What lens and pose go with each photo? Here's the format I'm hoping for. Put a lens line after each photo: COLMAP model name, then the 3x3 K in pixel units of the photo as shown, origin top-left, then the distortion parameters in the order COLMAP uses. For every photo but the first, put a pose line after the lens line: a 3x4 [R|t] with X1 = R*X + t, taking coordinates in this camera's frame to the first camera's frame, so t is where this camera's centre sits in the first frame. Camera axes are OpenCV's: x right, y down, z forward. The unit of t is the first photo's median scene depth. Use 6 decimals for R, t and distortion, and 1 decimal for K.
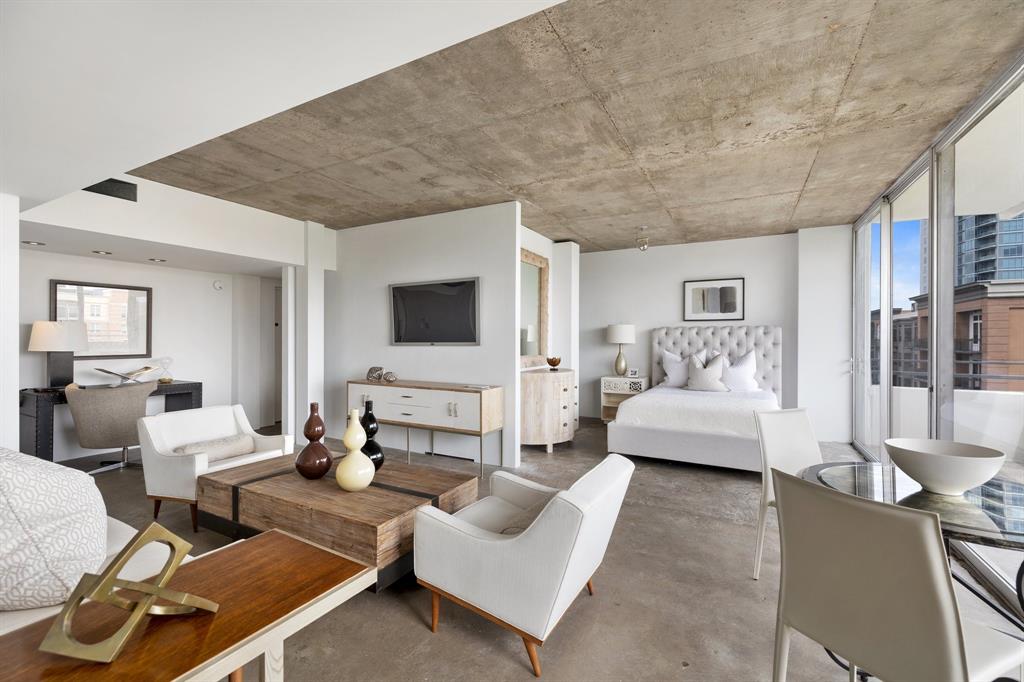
lens RADIAL K [[429.9, 0, 521.2], [0, 429.9, 339.4], [0, 0, 1]] dist [0.002820, 0.000271]
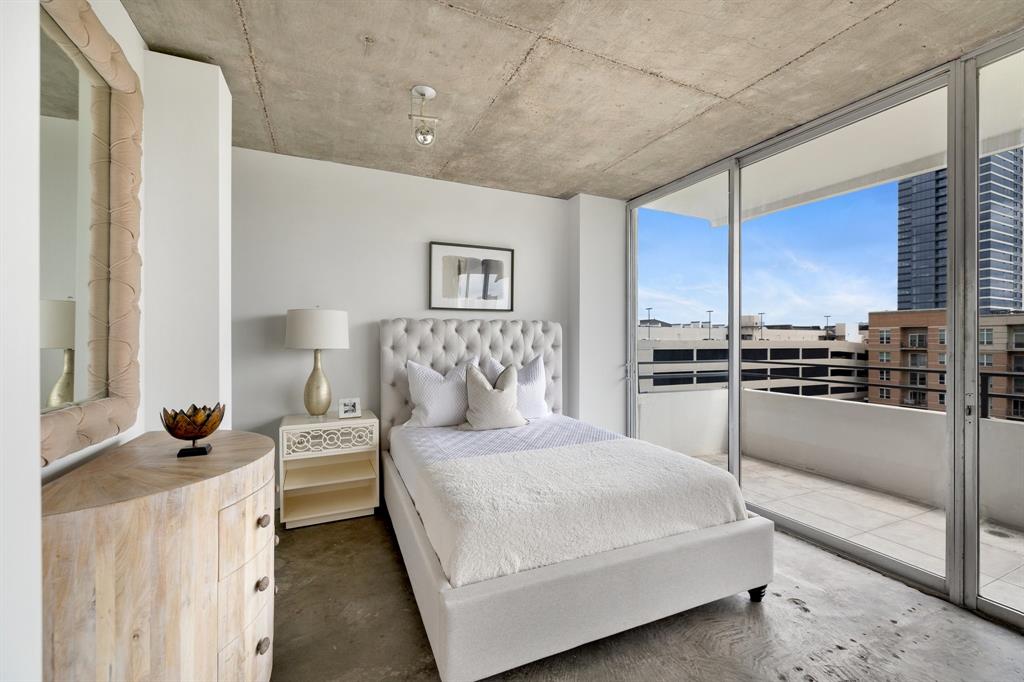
lens RADIAL K [[429.9, 0, 519.2], [0, 429.9, 339.0], [0, 0, 1]] dist [0.002820, 0.000271]
pose [[0.607400, 0.000083, 0.794396, -0.019079], [0.003144, 0.999992, -0.002508, 0.000356], [-0.794390, 0.004021, 0.607394, 0.760339]]
